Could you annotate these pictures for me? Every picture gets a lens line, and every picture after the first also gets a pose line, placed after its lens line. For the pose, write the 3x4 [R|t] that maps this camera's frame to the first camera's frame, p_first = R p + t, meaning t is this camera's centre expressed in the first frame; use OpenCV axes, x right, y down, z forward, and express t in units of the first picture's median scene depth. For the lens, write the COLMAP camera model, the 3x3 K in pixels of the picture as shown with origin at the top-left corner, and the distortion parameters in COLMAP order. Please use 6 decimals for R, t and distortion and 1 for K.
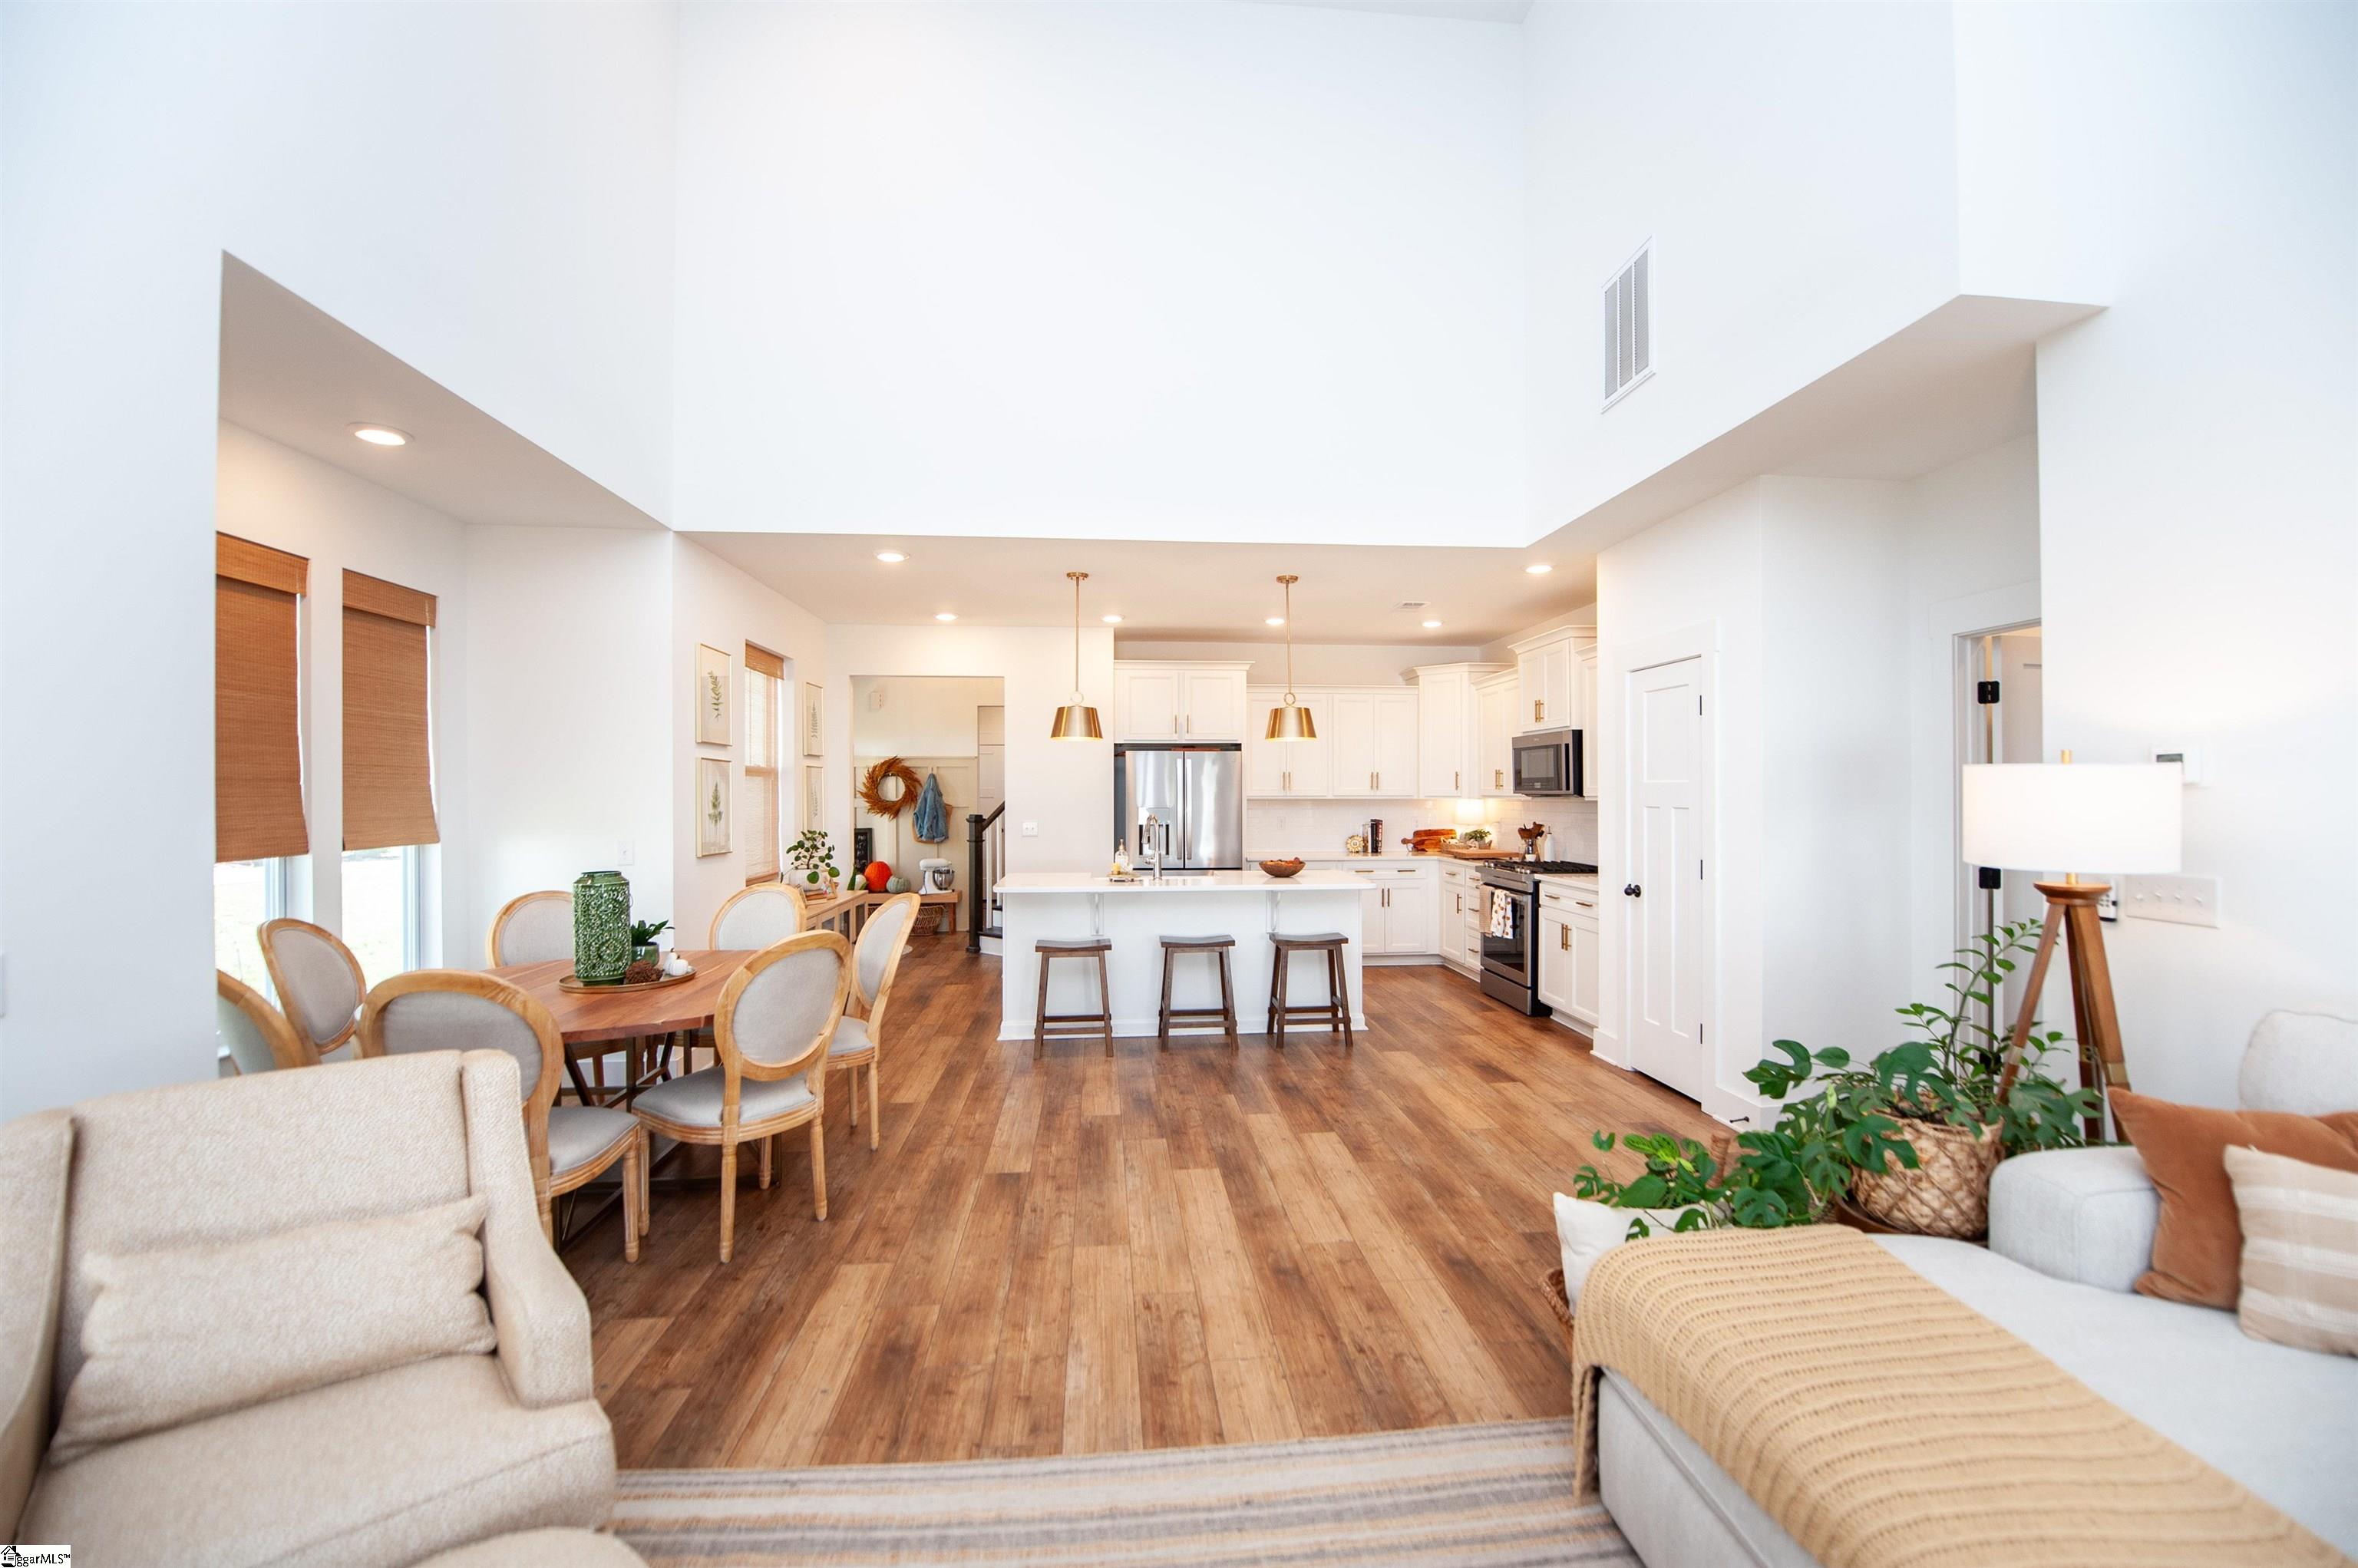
lens RADIAL K [[946.5, 0, 1187.9], [0, 946.5, 782.6], [0, 0, 1]] dist [-0.021287, -0.000835]
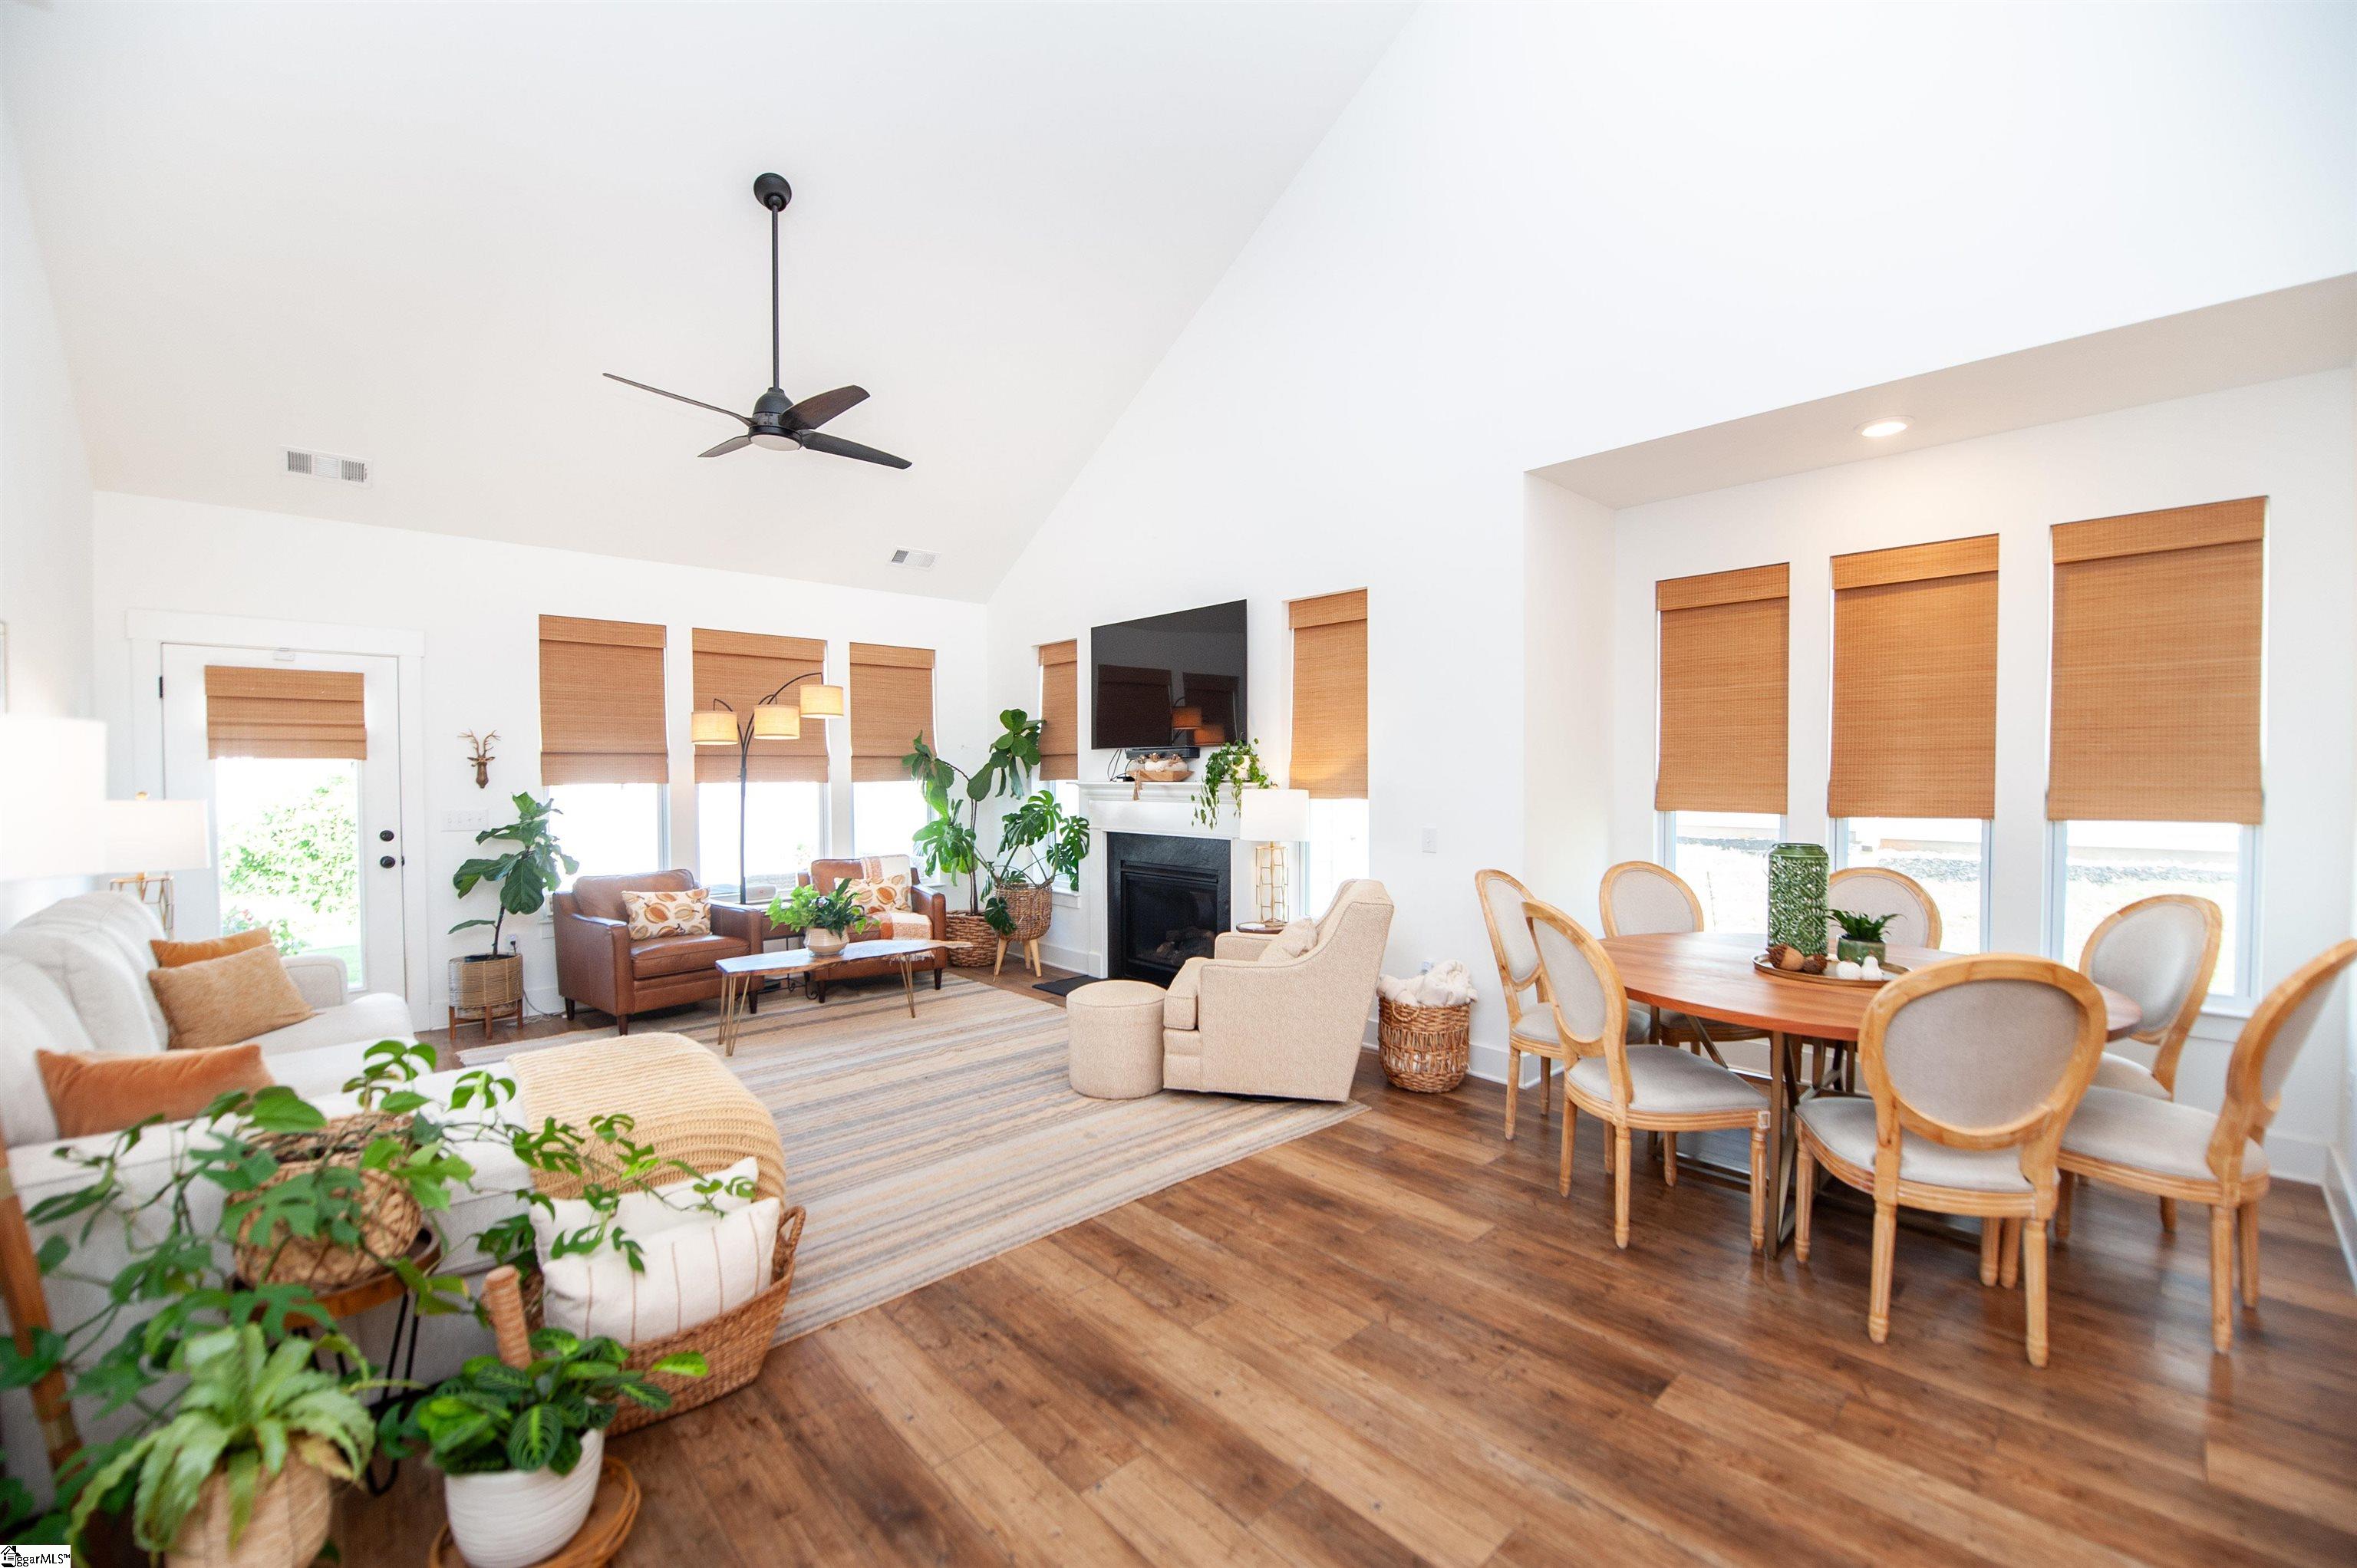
lens RADIAL K [[955.8, 0, 1190.8], [0, 955.8, 791.7], [0, 0, 1]] dist [-0.011777, -0.005283]
pose [[-0.793621, 0.019152, -0.608111, 0.258129], [0.013591, 0.999813, 0.013752, 0.012439], [0.608261, 0.002649, -0.793733, 0.815597]]
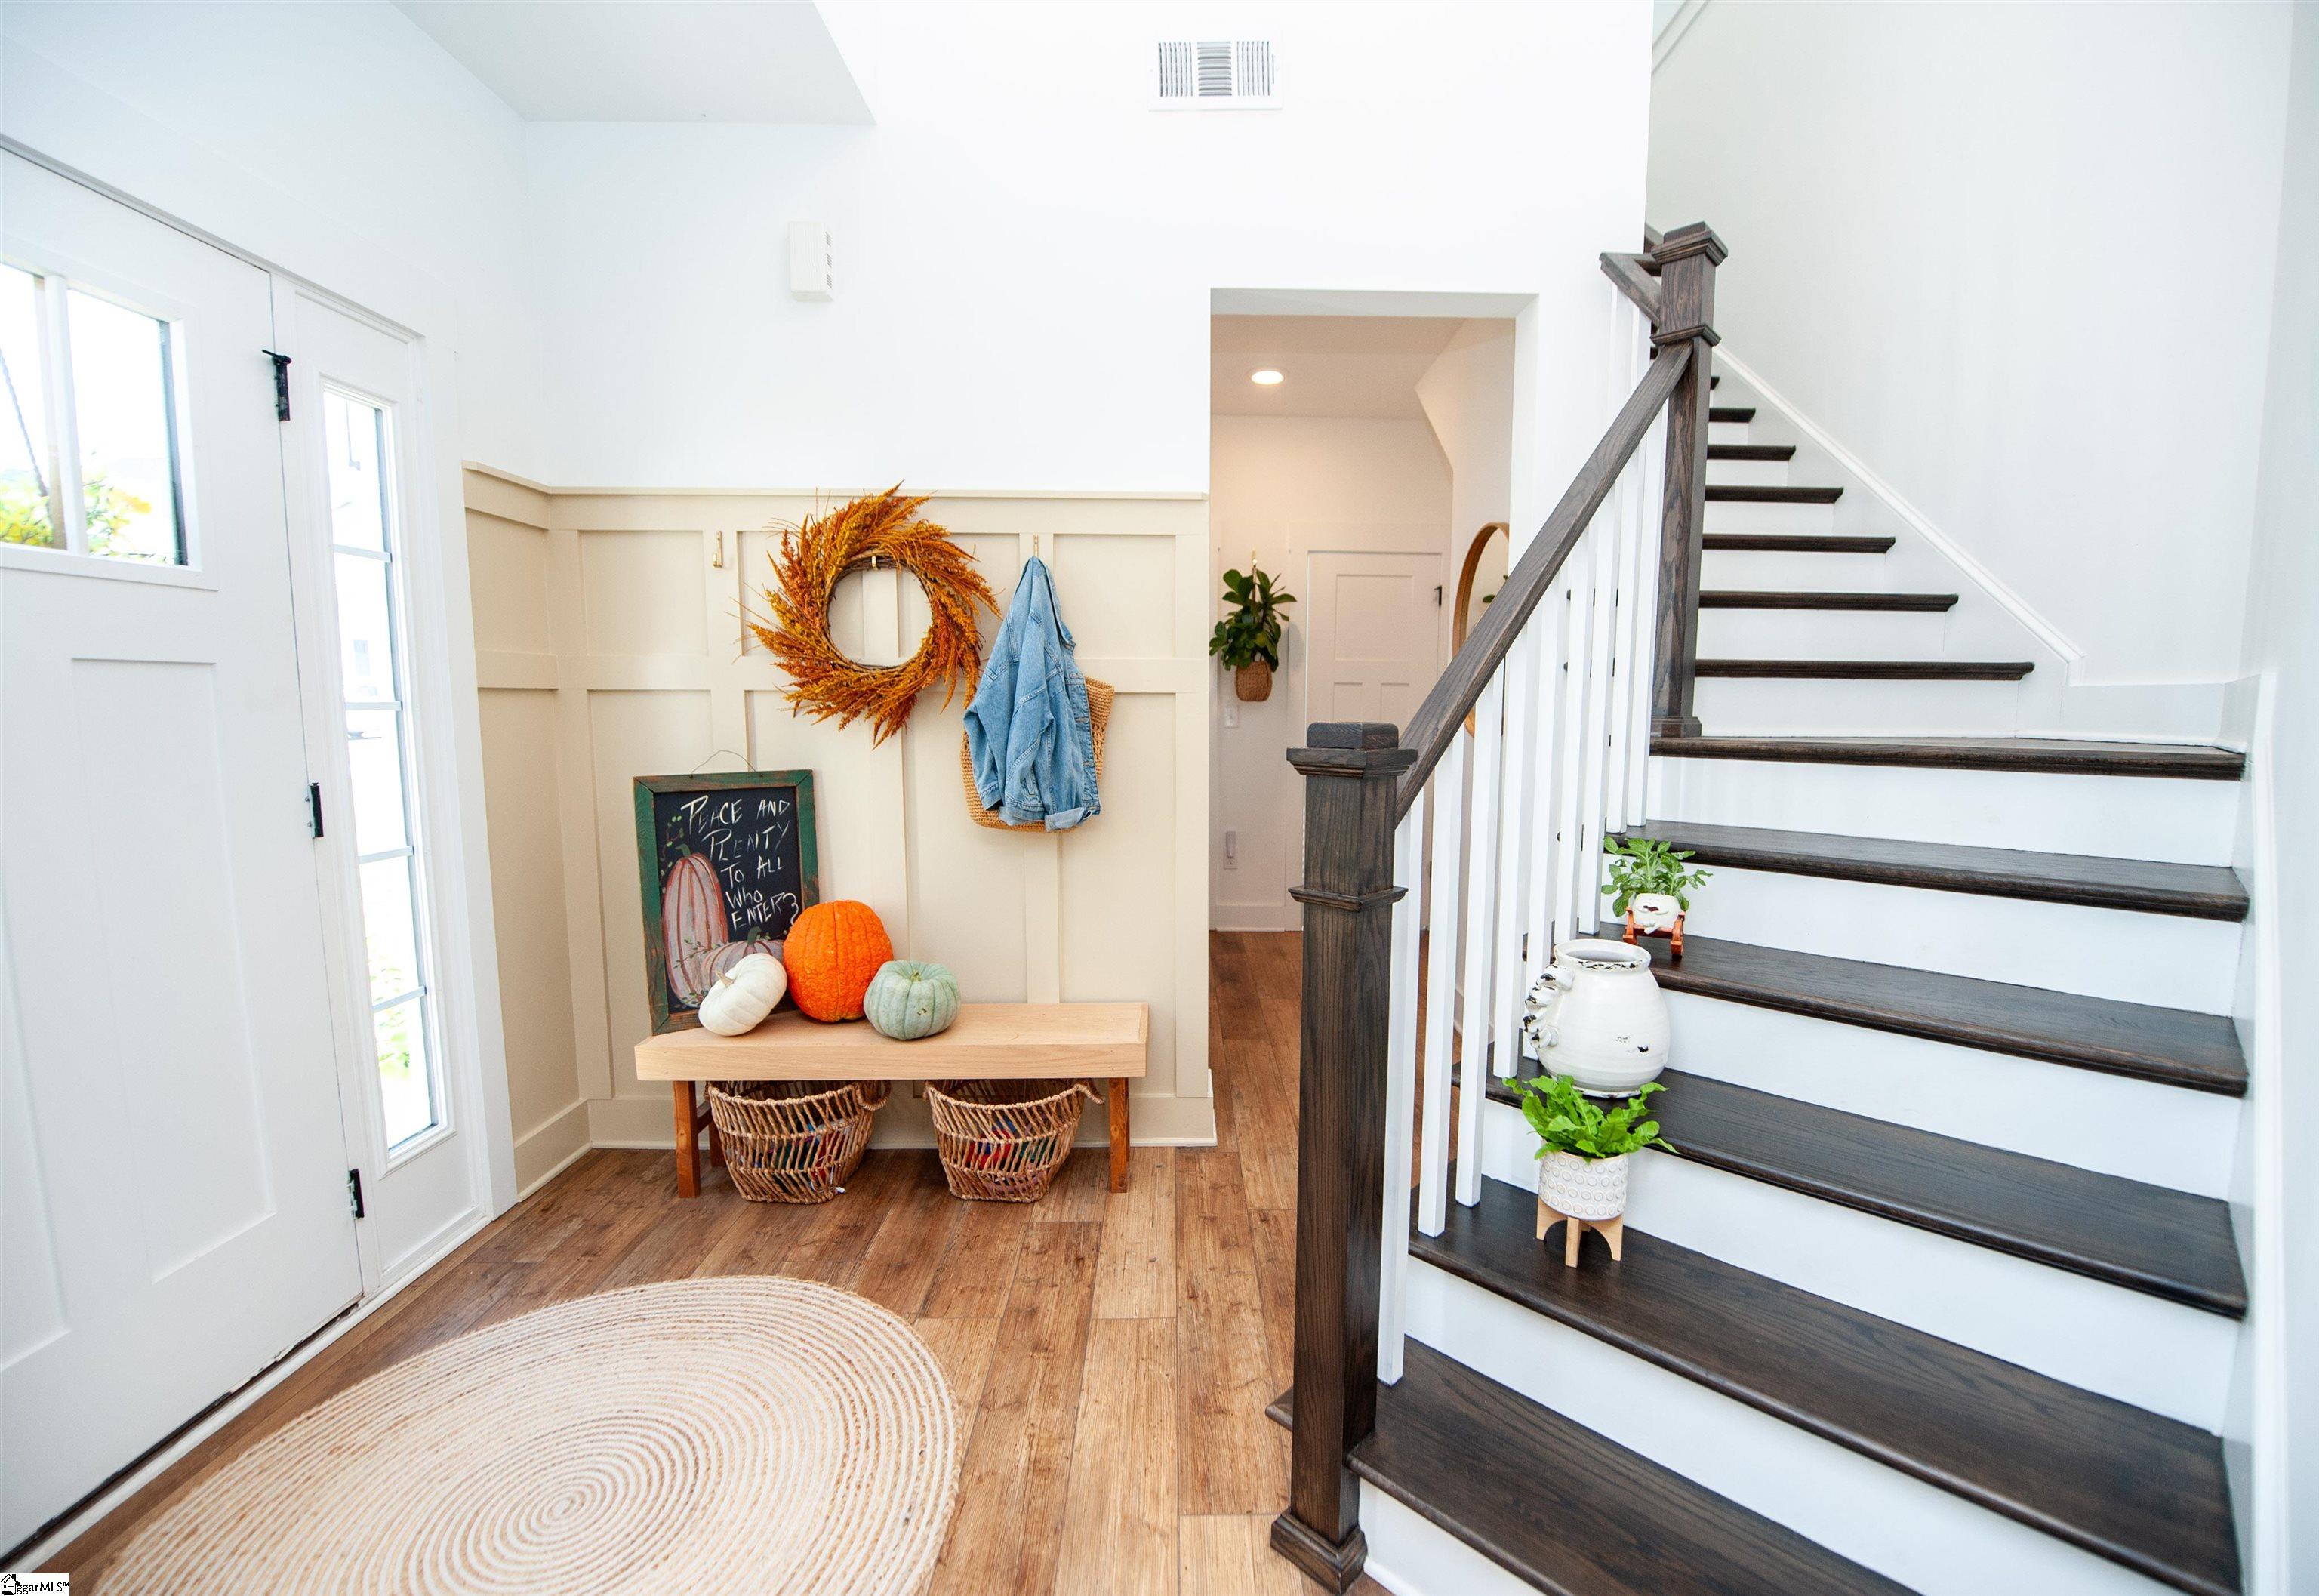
lens RADIAL K [[956.0, 0, 1196.0], [0, 956.0, 802.0], [0, 0, 1]] dist [-0.024359, -0.000125]
pose [[0.996977, 0.015808, -0.076069, -0.360420], [-0.007045, 0.993443, 0.114111, 0.044367], [0.077374, -0.113230, 0.990551, 1.291469]]
